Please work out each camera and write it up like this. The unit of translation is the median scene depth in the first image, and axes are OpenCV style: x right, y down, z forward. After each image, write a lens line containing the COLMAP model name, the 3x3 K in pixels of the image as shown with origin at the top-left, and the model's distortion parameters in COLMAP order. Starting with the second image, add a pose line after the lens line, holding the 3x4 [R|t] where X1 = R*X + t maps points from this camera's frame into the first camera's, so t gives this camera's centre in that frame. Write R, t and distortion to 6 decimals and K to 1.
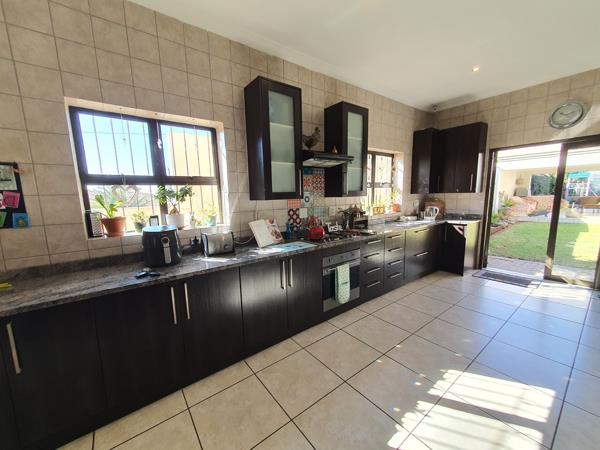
lens RADIAL K [[237.7, 0, 292.1], [0, 237.7, 230.4], [0, 0, 1]] dist [0.000579, 0.000015]
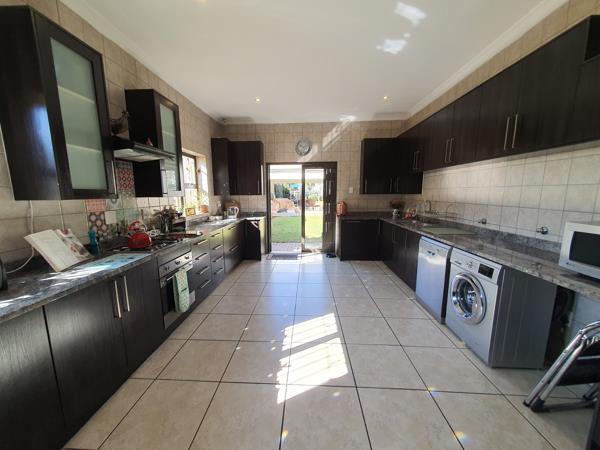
lens RADIAL K [[237.7, 0, 293.1], [0, 237.7, 230.2], [0, 0, 1]] dist [0.000579, 0.000015]
pose [[0.640491, -0.095902, 0.761954, -0.168576], [0.104848, 0.993802, 0.036949, 0.001694], [-0.760775, 0.056223, 0.646576, 0.056836]]
